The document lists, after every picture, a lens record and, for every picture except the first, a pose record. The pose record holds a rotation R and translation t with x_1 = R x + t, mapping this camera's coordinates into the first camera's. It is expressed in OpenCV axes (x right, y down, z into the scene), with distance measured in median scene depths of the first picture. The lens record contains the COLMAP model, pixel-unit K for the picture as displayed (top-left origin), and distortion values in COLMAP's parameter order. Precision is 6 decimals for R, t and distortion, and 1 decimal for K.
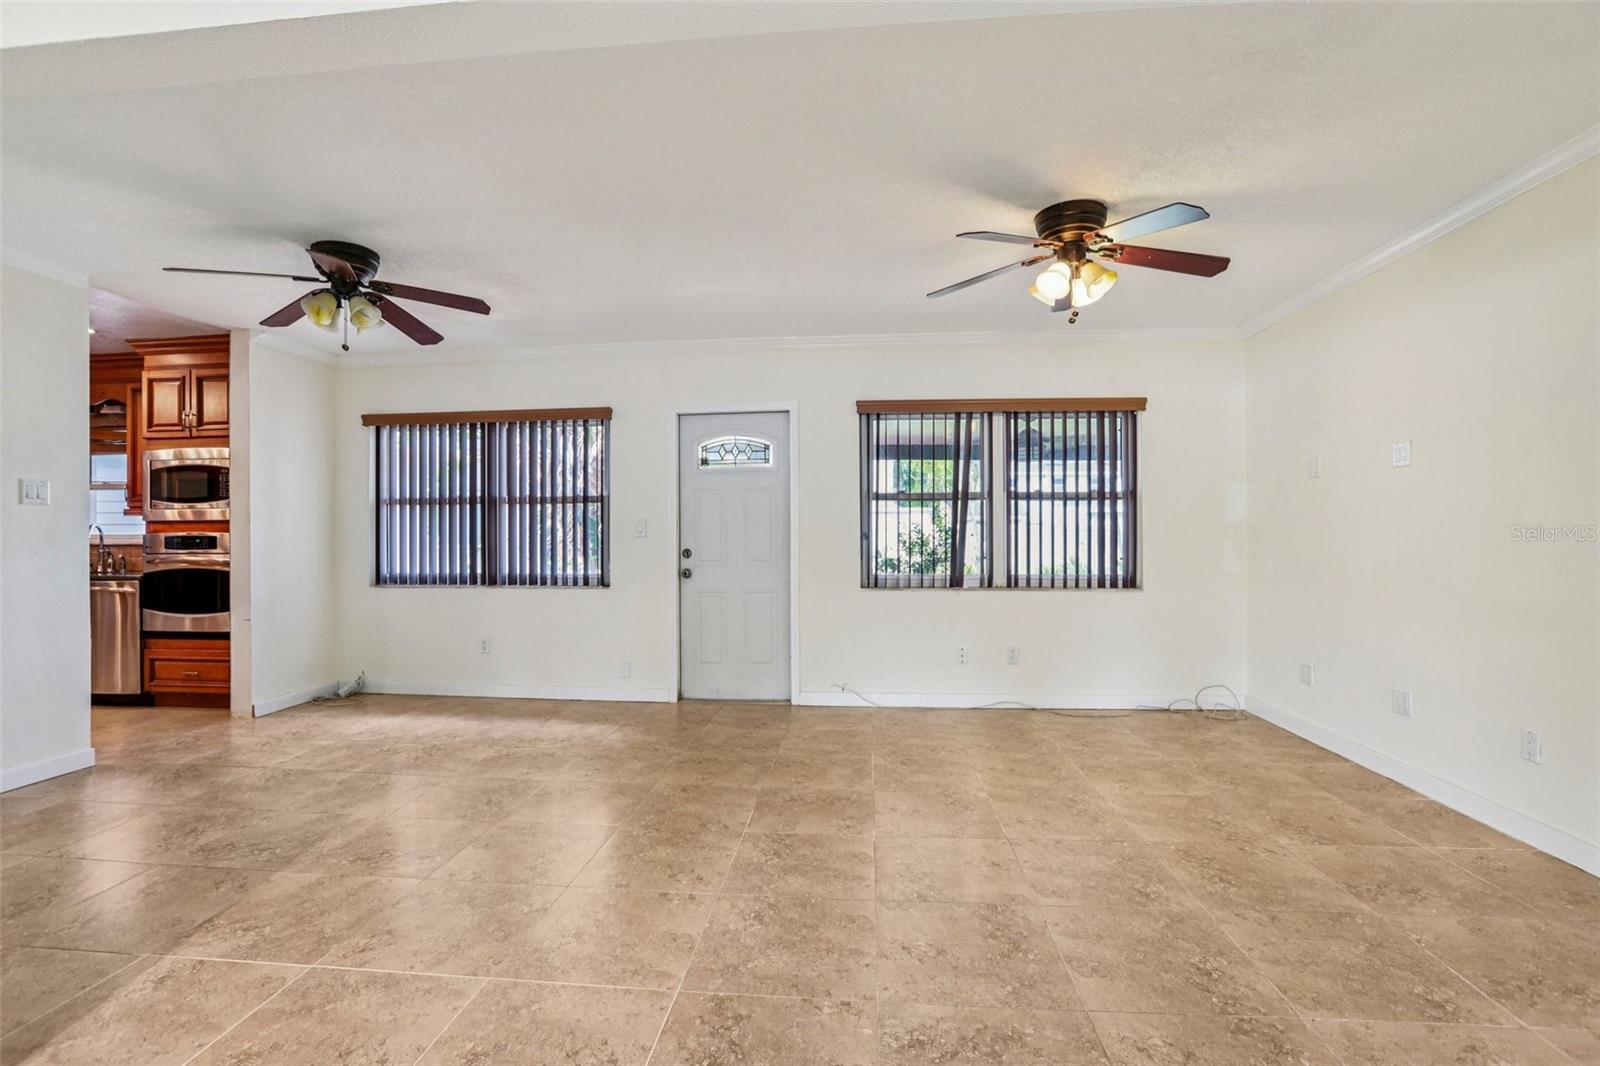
lens RADIAL K [[732.5, 0, 795.6], [0, 732.5, 538.6], [0, 0, 1]] dist [-0.044050, 0.015343]
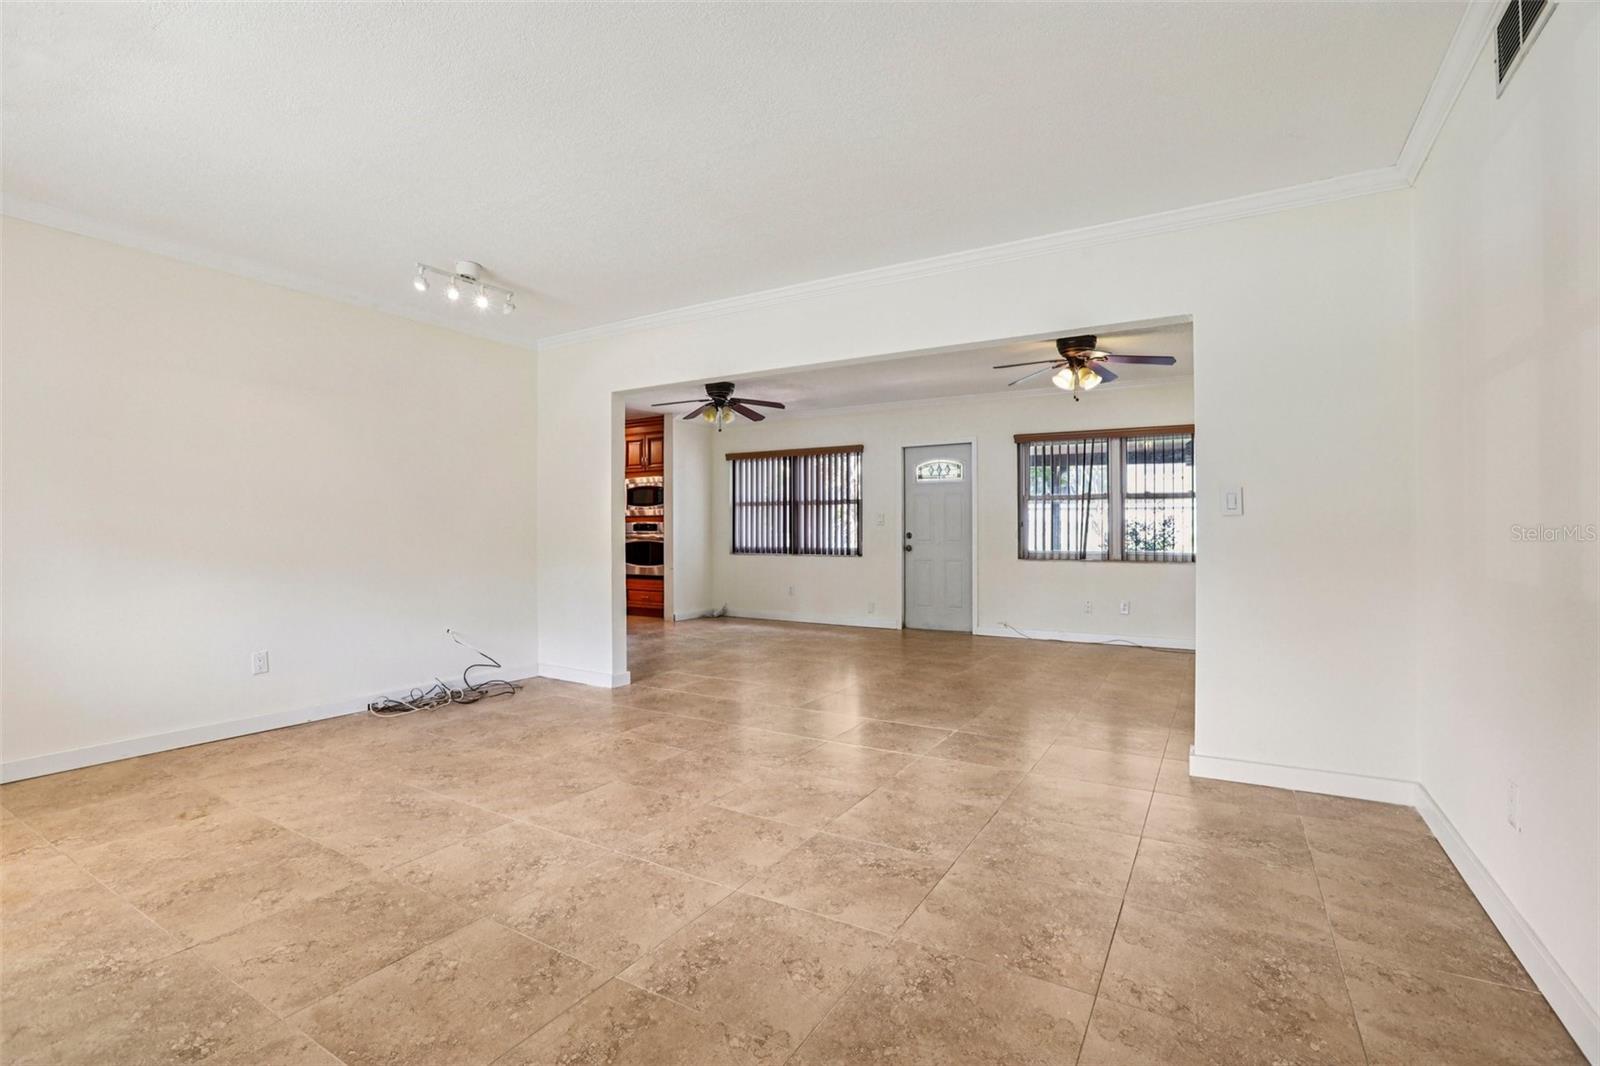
lens RADIAL K [[732.5, 0, 795.6], [0, 732.5, 538.6], [0, 0, 1]] dist [-0.044050, 0.015343]
pose [[0.905663, 0.007930, -0.423924, 0.320064], [-0.005249, 0.999958, 0.007491, 0.018009], [0.423966, -0.004559, 0.905667, -0.562500]]
